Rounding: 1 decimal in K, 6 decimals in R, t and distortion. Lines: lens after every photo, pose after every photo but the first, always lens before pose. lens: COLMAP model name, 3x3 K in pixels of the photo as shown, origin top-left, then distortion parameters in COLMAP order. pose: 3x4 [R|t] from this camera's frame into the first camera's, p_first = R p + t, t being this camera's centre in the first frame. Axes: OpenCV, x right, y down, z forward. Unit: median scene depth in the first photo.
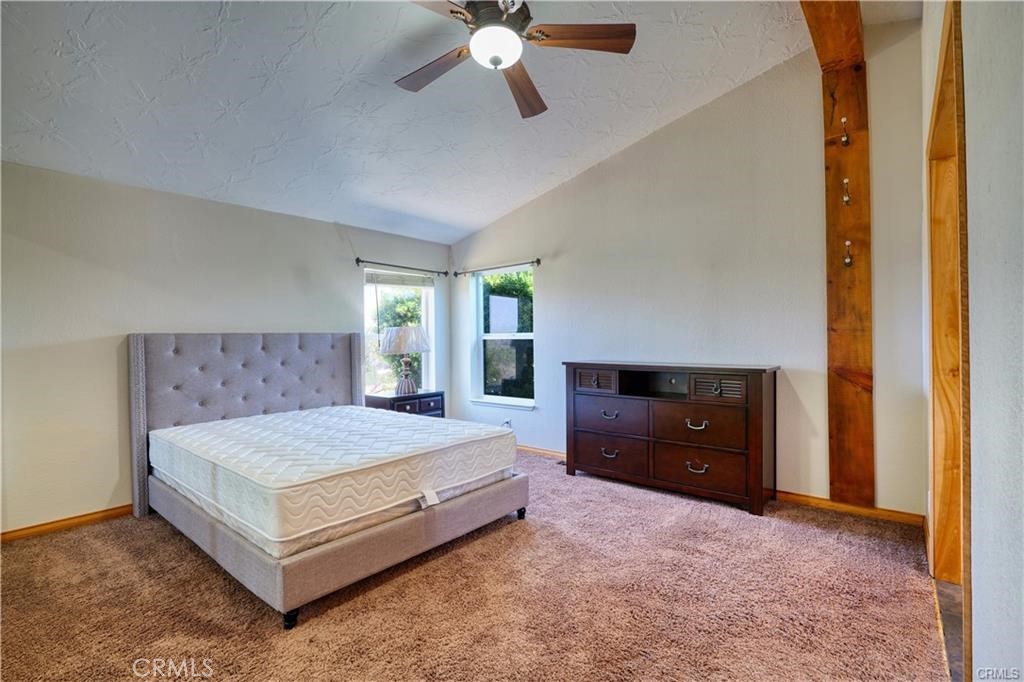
lens RADIAL K [[472.8, 0, 513.5], [0, 472.8, 341.0], [0, 0, 1]] dist [-0.019286, 0.002560]
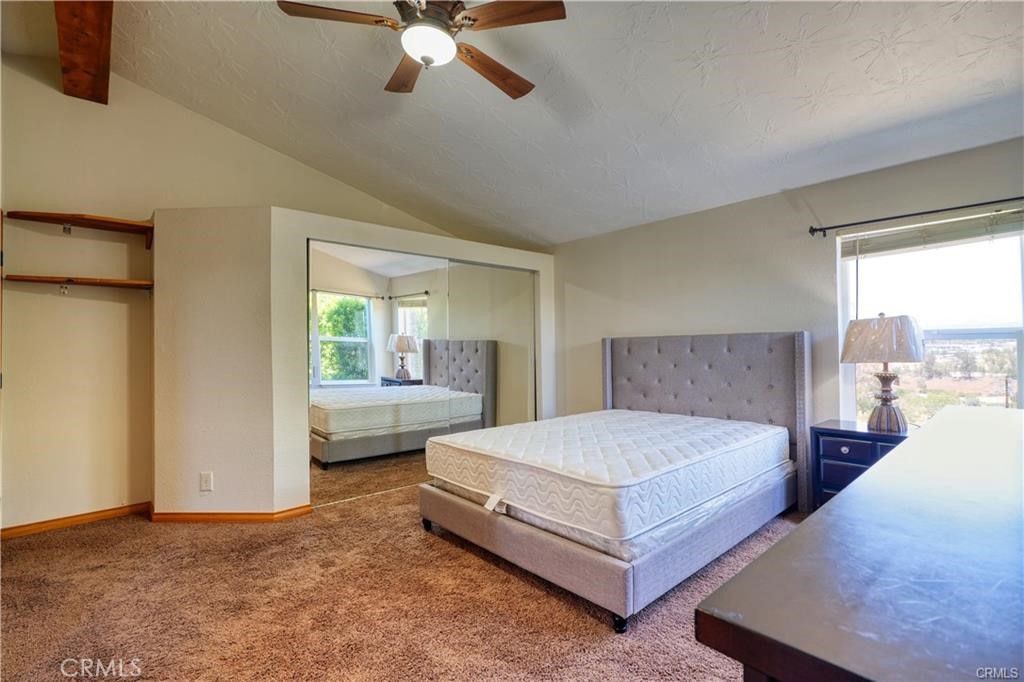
lens RADIAL K [[472.8, 0, 506.6], [0, 472.8, 340.8], [0, 0, 1]] dist [-0.019286, 0.002560]
pose [[-0.136203, 0.000901, -0.990681, 0.520149], [0.010079, 0.999949, -0.000476, -0.007633], [0.990630, -0.010050, -0.136205, 0.745784]]
